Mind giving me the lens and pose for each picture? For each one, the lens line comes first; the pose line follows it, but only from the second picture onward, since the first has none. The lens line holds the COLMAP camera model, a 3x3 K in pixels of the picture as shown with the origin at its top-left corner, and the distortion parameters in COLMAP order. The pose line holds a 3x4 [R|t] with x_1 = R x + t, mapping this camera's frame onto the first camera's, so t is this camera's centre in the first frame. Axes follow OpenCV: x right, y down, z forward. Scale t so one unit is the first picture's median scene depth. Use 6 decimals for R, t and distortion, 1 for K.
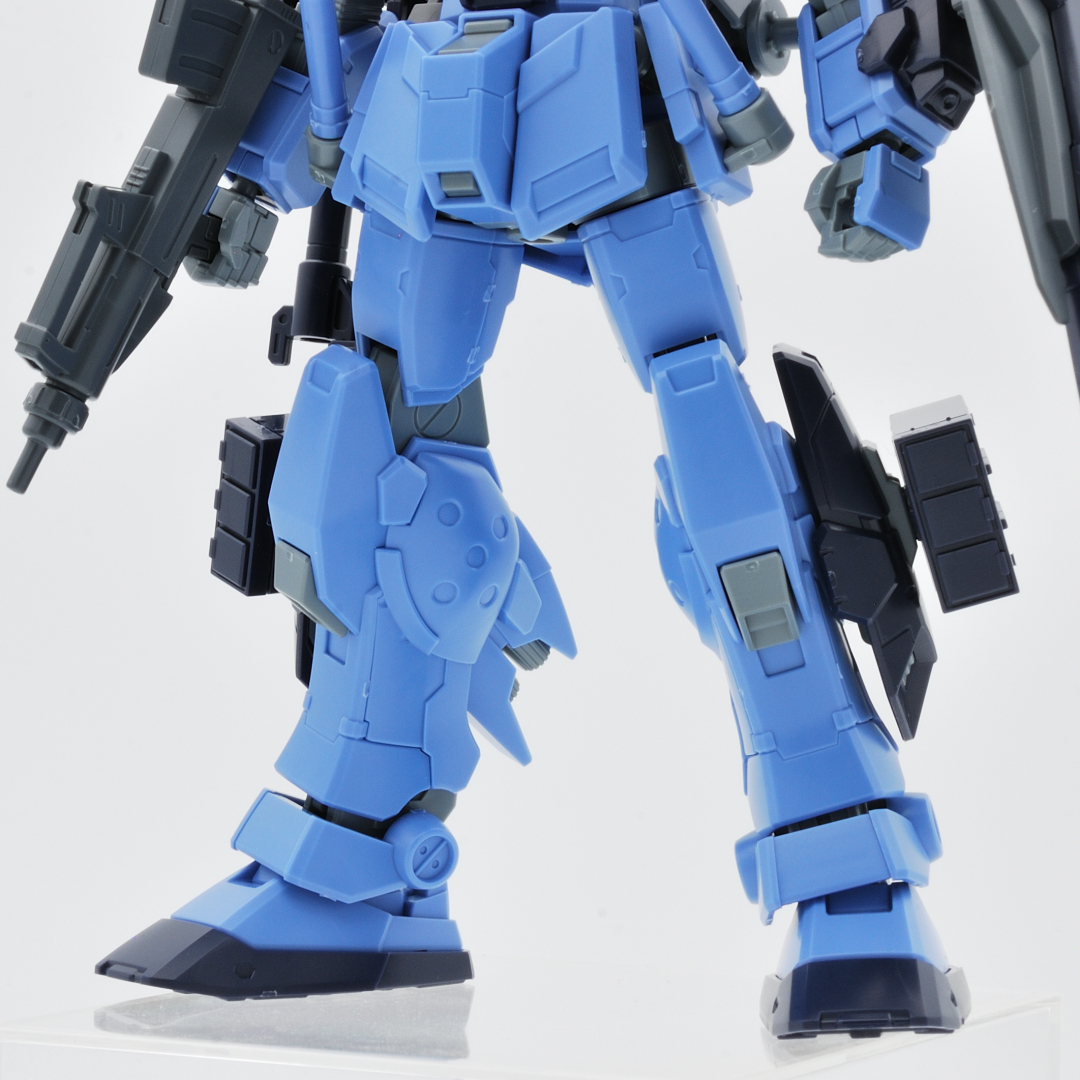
lens RADIAL K [[3751.2, 0, 536.5], [0, 3751.2, 555.7], [0, 0, 1]] dist [0.081872, 0.000000]
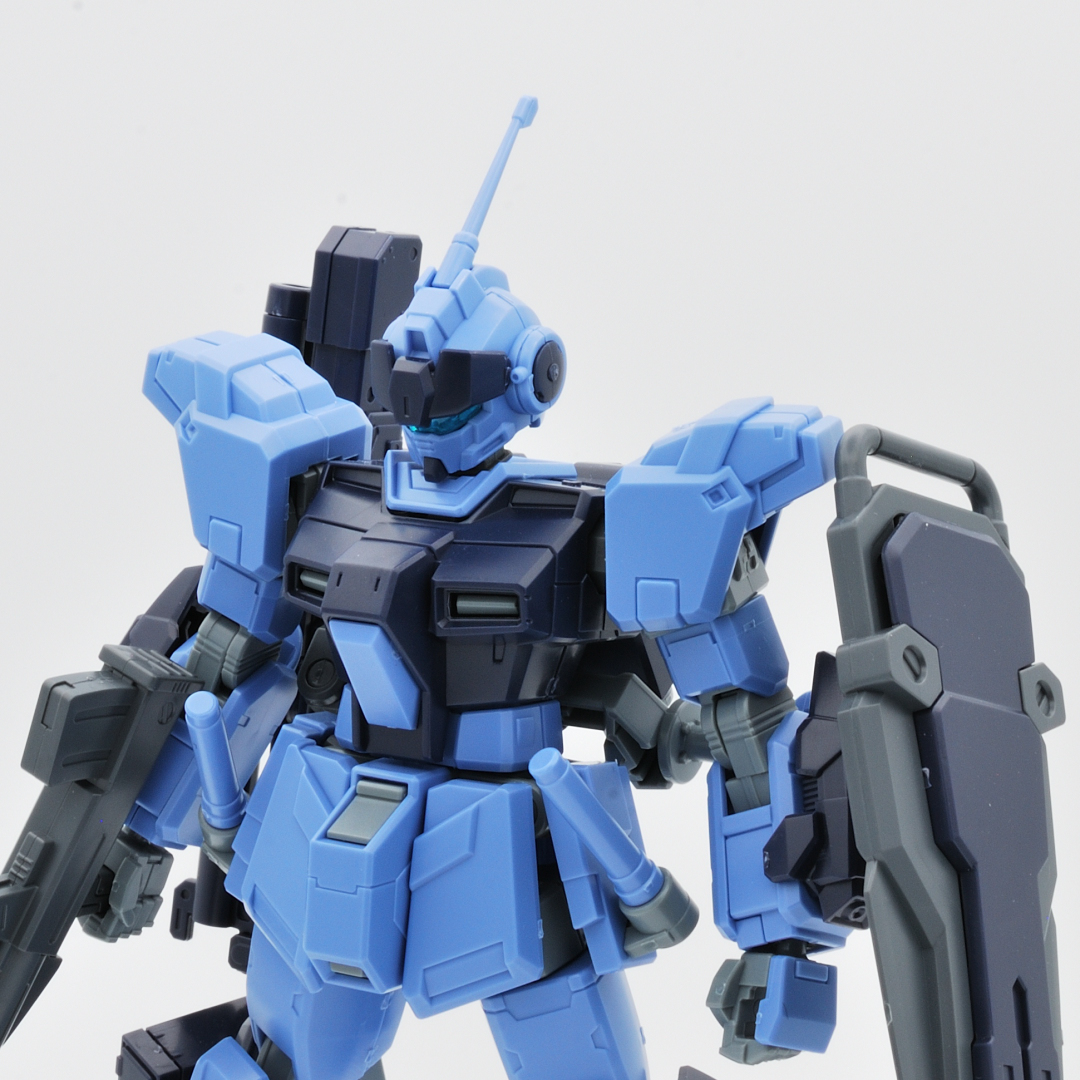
lens RADIAL K [[3751.2, 0, 538.1], [0, 3751.2, 536.5], [0, 0, 1]] dist [0.081872, 0.000000]
pose [[0.999890, 0.013773, -0.005462, 0.031583], [-0.012360, 0.978656, 0.205131, -0.403139], [0.008170, -0.205041, 0.978719, 0.081459]]
